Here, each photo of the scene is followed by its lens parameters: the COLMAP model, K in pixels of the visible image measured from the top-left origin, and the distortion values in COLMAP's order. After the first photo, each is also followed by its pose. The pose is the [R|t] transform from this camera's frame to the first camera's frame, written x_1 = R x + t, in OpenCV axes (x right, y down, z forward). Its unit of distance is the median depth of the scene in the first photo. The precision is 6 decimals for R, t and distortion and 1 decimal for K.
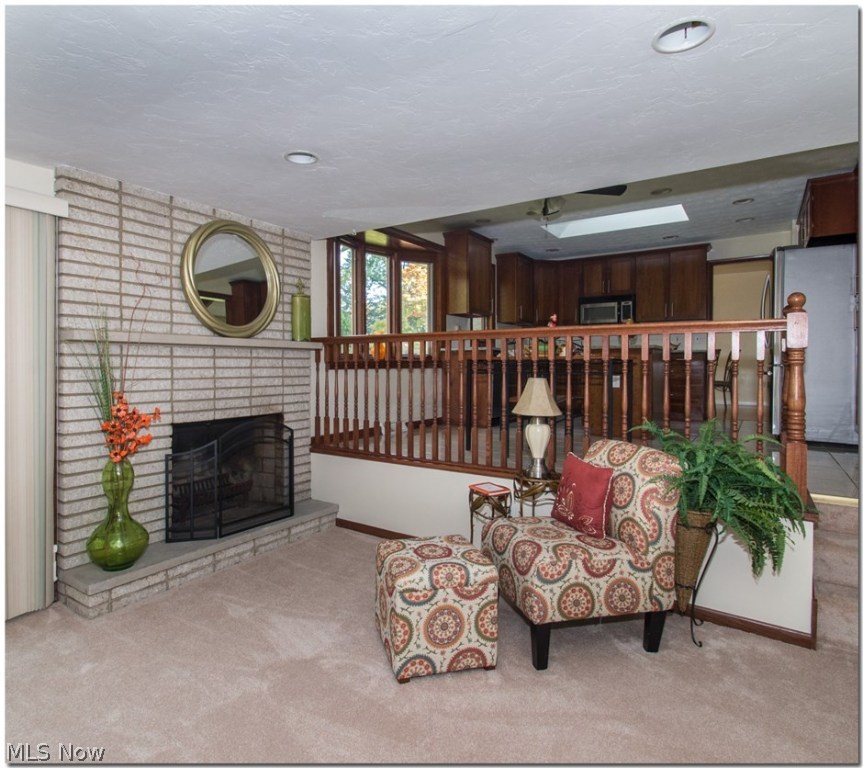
lens RADIAL K [[513.1, 0, 375.1], [0, 513.1, 364.5], [0, 0, 1]] dist [-0.000084, -0.000076]
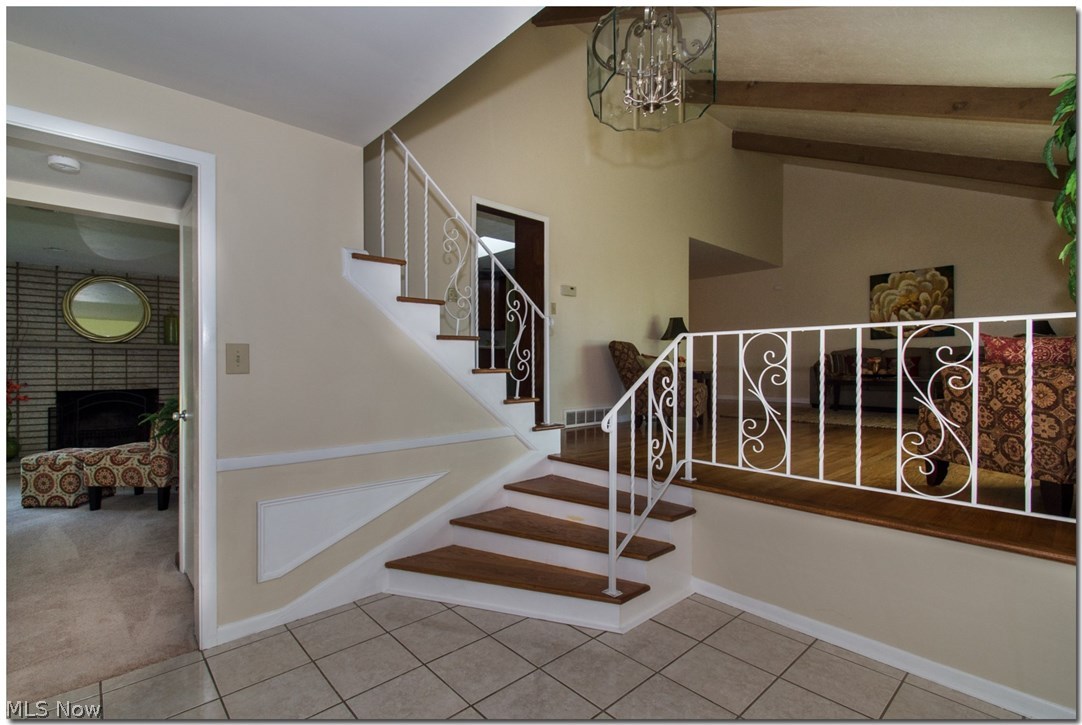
lens RADIAL K [[495.8, 0, 523.8], [0, 495.8, 354.9], [0, 0, 1]] dist [-0.002435, -0.000402]
pose [[0.977020, -0.002149, -0.213136, 2.278354], [-0.001977, 0.999815, -0.019147, 0.025631], [0.213138, 0.019128, 0.976835, -0.505144]]
